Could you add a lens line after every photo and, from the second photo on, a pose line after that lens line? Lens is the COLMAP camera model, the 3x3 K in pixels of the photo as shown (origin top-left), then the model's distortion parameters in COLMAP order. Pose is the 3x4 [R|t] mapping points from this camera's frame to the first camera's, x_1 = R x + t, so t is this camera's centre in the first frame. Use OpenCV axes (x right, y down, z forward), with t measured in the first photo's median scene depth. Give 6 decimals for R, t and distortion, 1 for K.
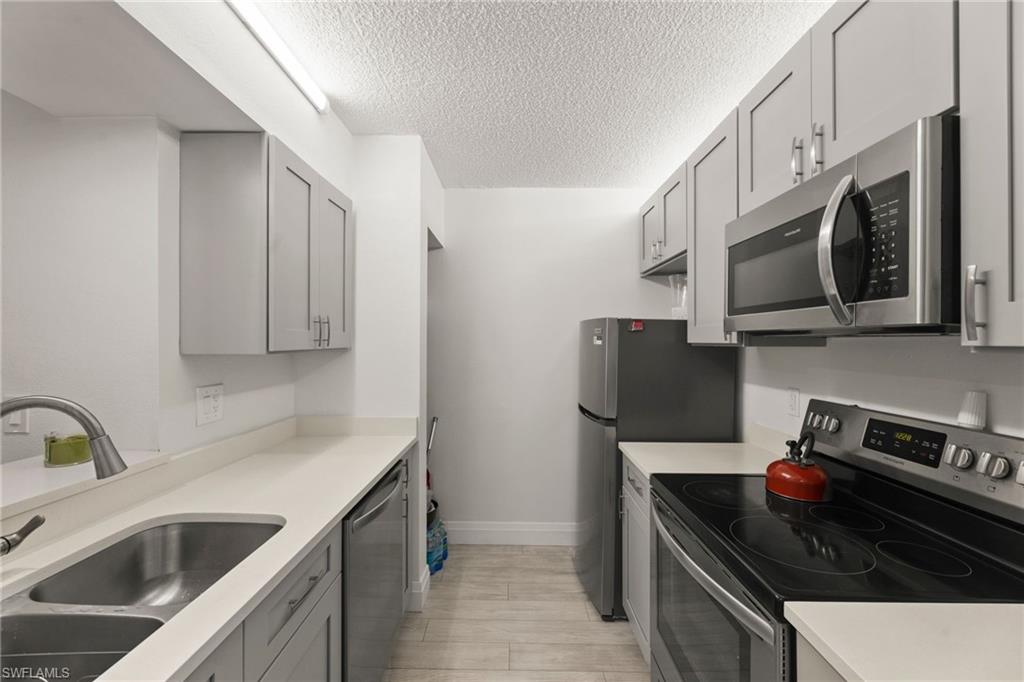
lens RADIAL K [[411.7, 0, 507.4], [0, 411.7, 339.2], [0, 0, 1]] dist [-0.000048, -0.000114]
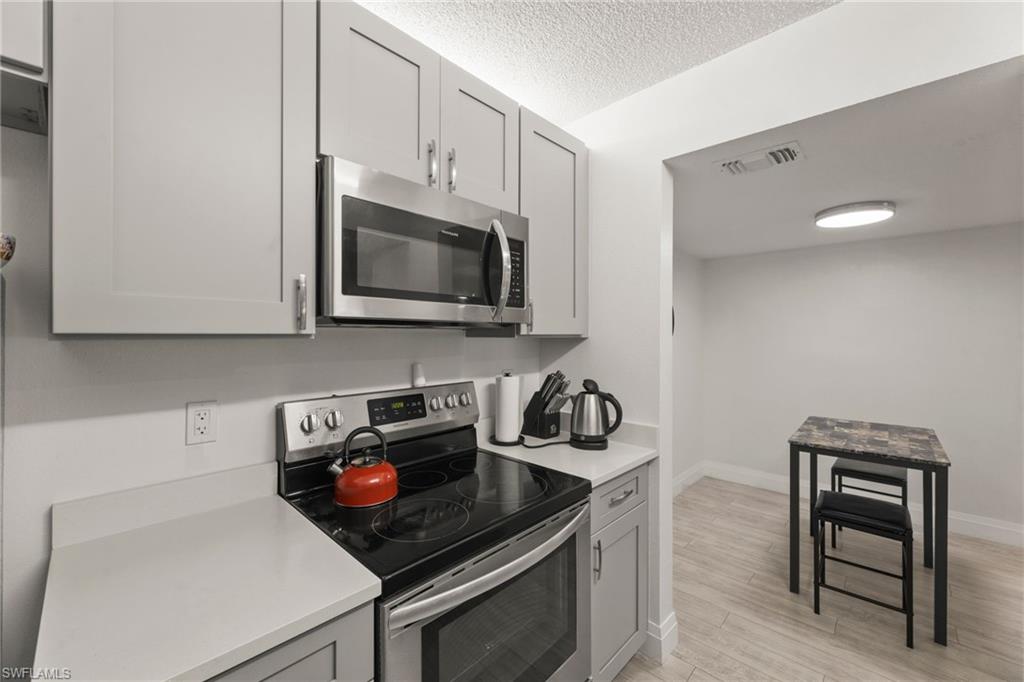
lens RADIAL K [[406.0, 0, 510.0], [0, 406.0, 333.0], [0, 0, 1]] dist [0.001057, 0.000079]
pose [[-0.731506, -0.000924, 0.681834, -0.197157], [-0.005497, 0.999975, -0.004542, 0.014998], [-0.681813, -0.007071, -0.731492, 1.975712]]
